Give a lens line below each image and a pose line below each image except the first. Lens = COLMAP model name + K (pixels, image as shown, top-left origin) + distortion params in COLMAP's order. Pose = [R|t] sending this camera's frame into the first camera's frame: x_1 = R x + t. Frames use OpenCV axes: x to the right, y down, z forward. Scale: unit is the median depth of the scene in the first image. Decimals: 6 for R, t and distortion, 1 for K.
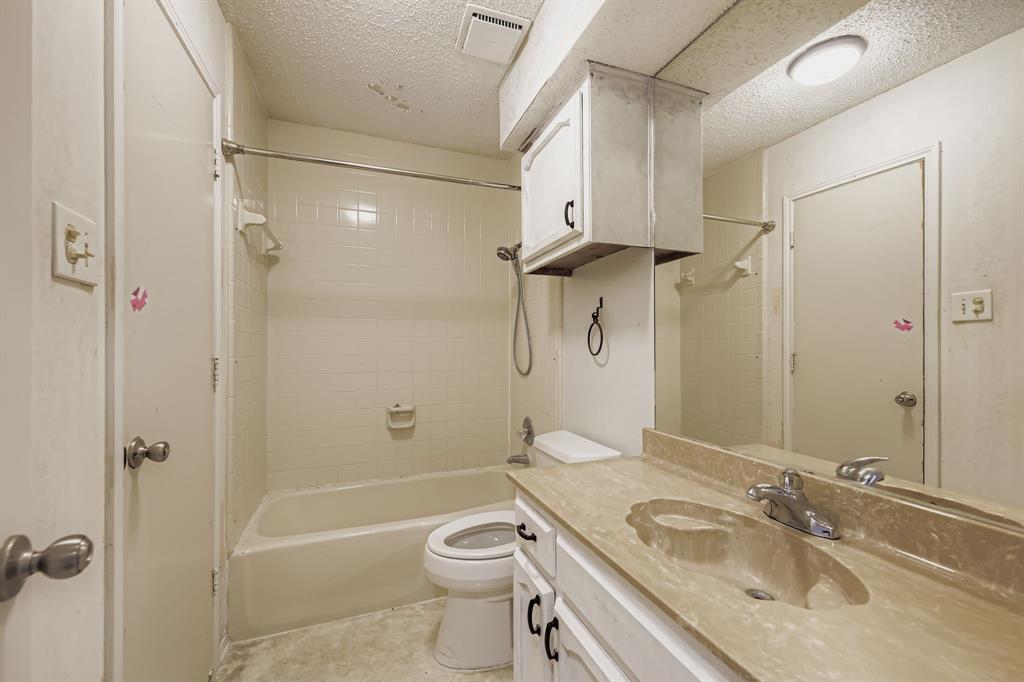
lens RADIAL K [[420.1, 0, 512.0], [0, 420.1, 341.0], [0, 0, 1]] dist [0.000099, -0.000042]
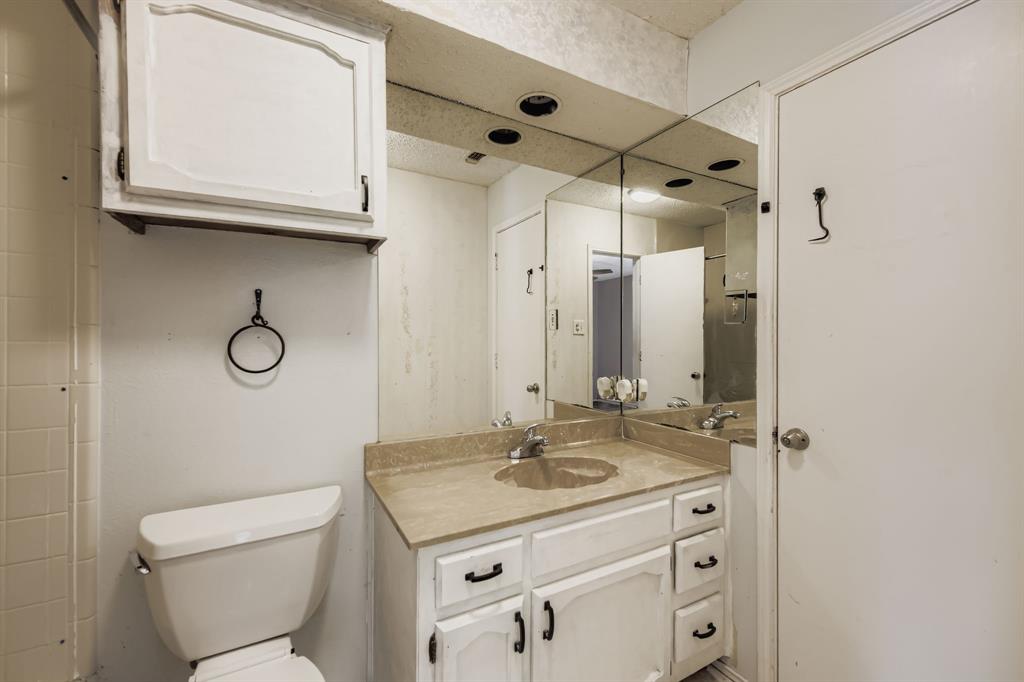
lens RADIAL K [[408.8, 0, 508.3], [0, 408.8, 332.0], [0, 0, 1]] dist [-0.000947, -0.000171]
pose [[-0.139836, 0.021176, 0.989948, -0.791841], [-0.013867, 0.999631, -0.023341, -0.034483], [-0.990078, -0.016992, -0.139491, 1.019259]]
